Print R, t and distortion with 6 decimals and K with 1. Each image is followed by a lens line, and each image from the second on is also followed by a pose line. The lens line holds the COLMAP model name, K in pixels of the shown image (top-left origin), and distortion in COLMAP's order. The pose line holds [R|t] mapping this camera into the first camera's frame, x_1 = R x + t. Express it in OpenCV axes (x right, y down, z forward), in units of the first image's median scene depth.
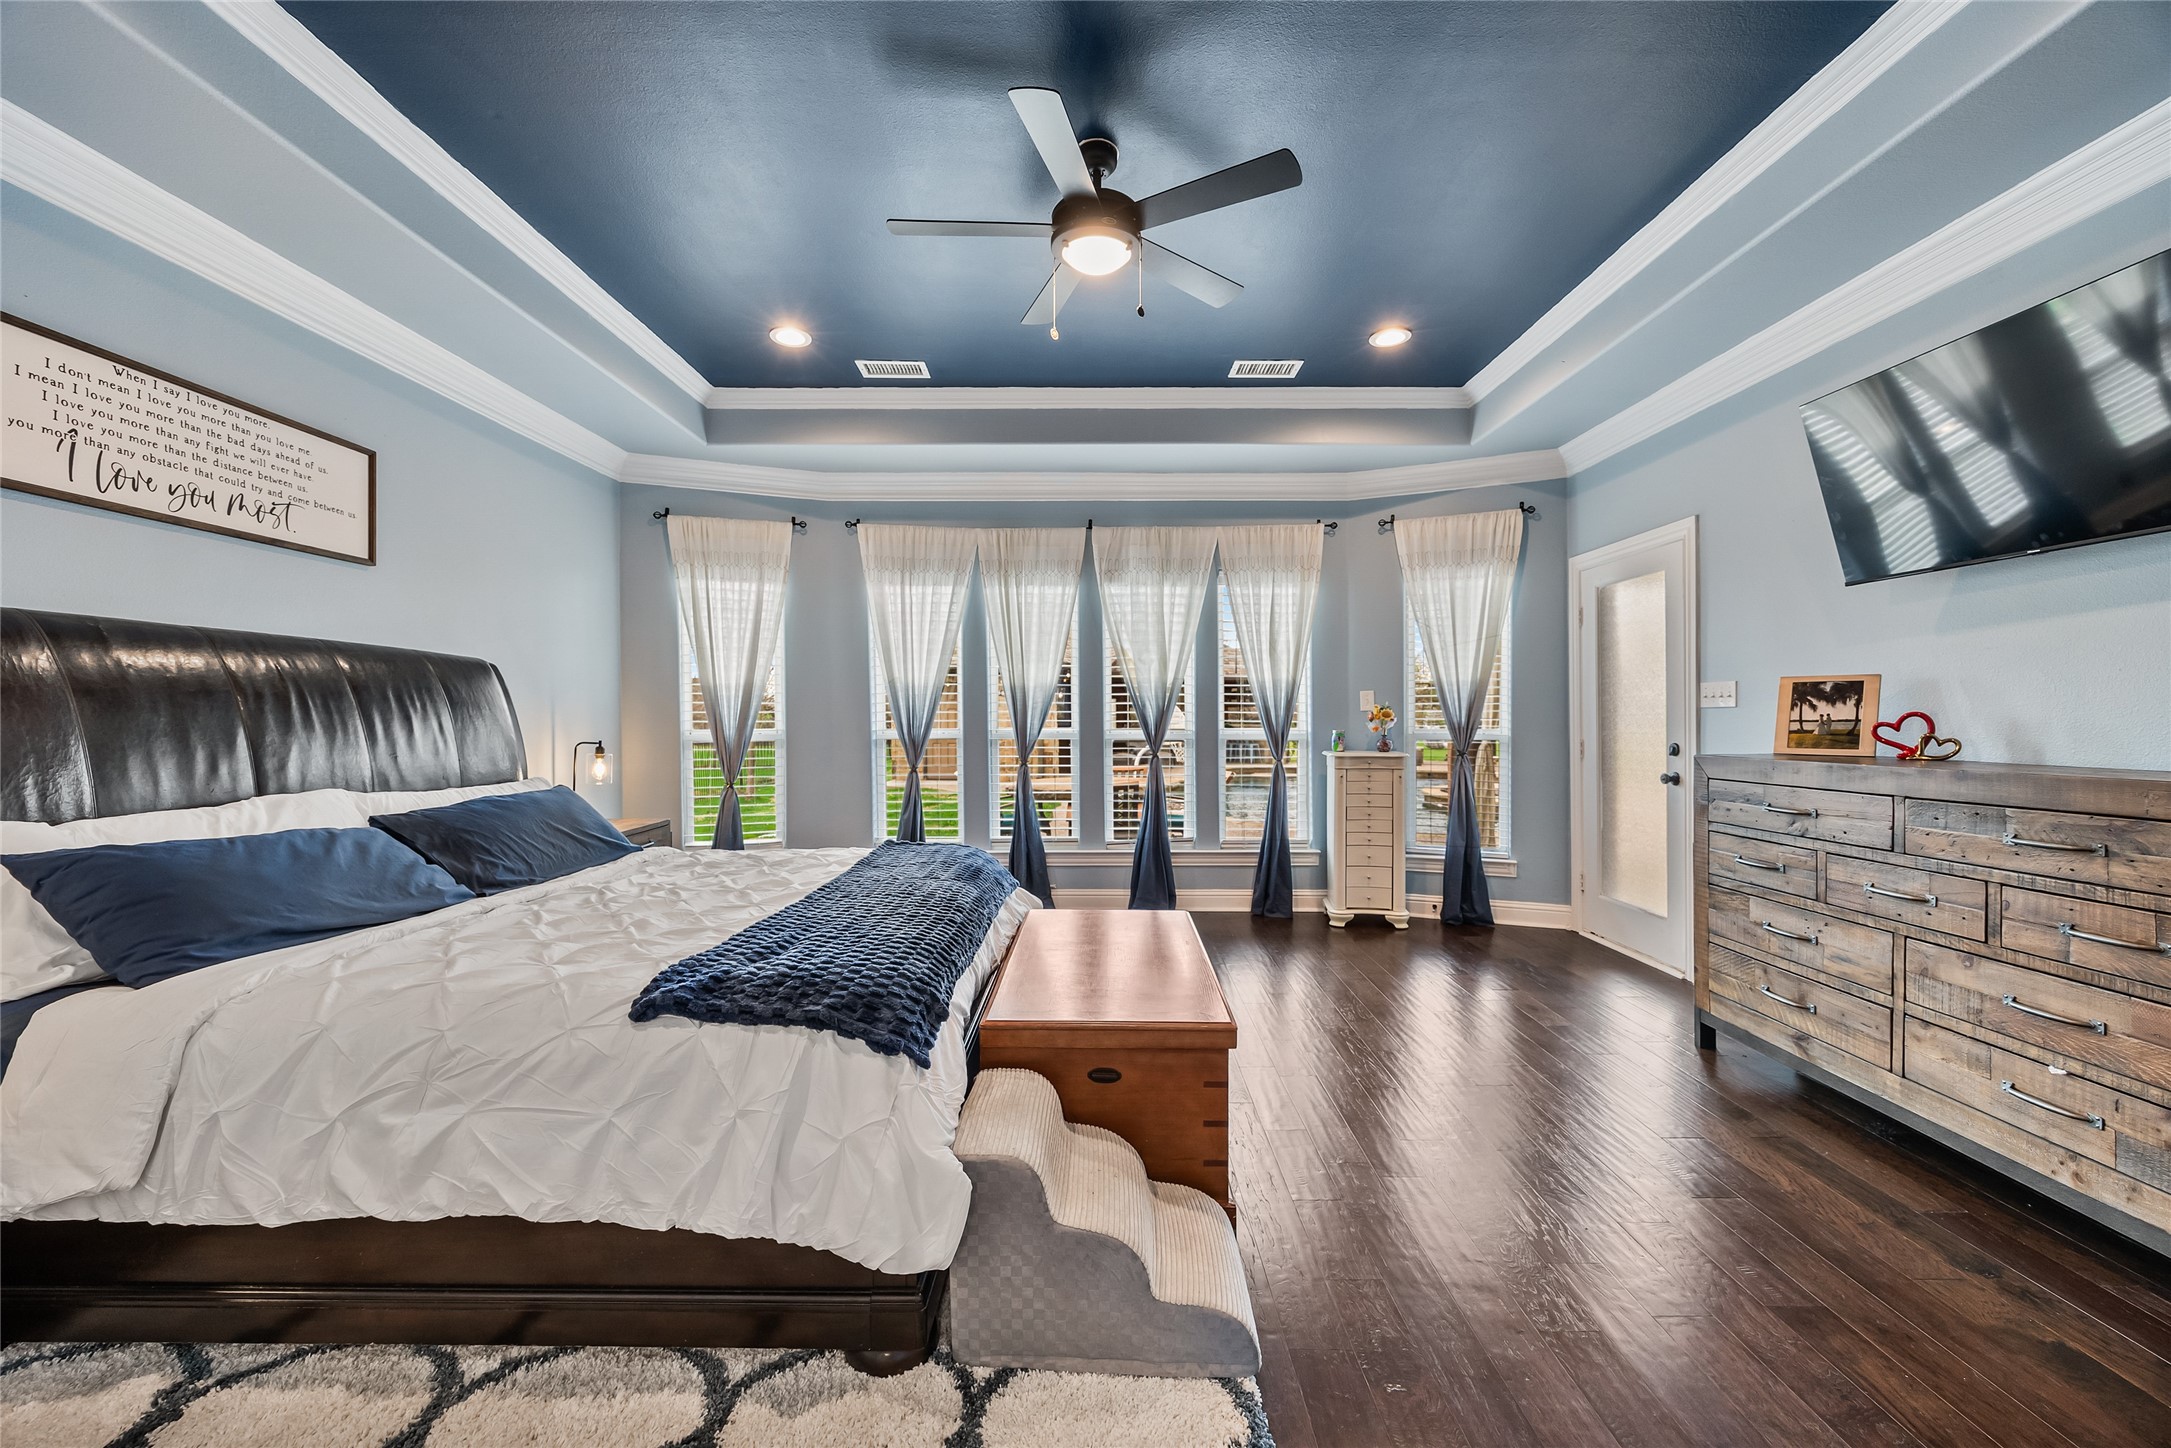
lens RADIAL K [[843.0, 0, 1070.6], [0, 843.0, 735.5], [0, 0, 1]] dist [0.002457, 0.001750]
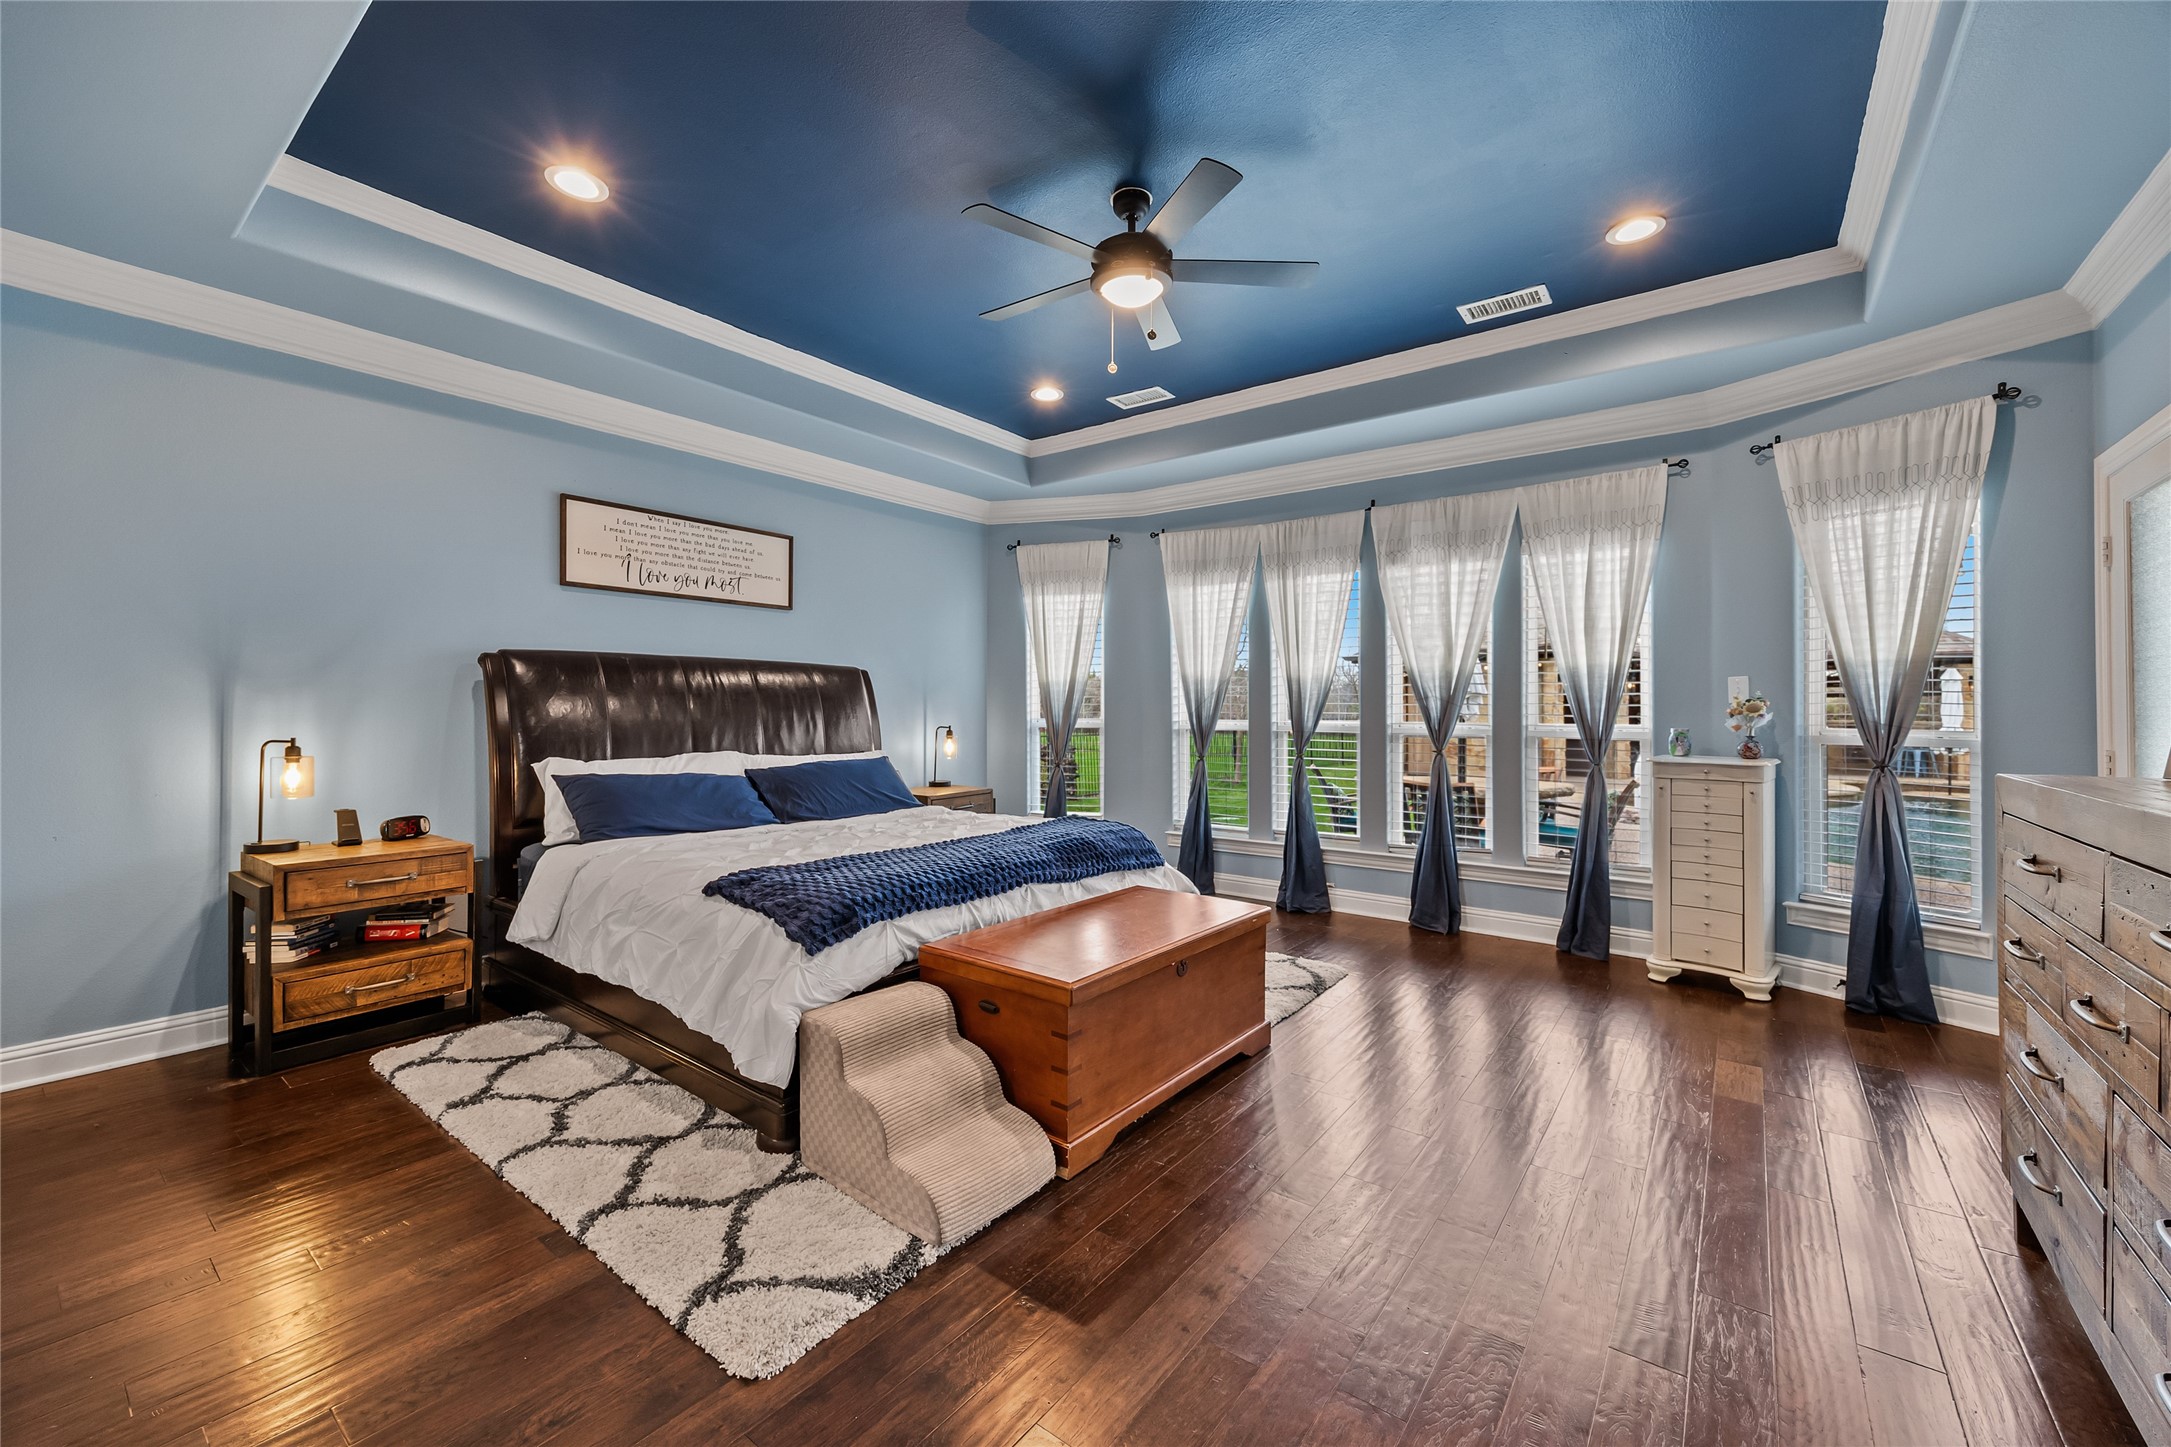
lens RADIAL K [[843.0, 0, 1049.2], [0, 843.0, 726.9], [0, 0, 1]] dist [0.002457, 0.001750]
pose [[0.797458, 0.016643, -0.603145, 0.342254], [-0.017358, 0.999839, 0.004639, -0.001304], [0.603124, 0.006770, 0.797618, 0.036680]]
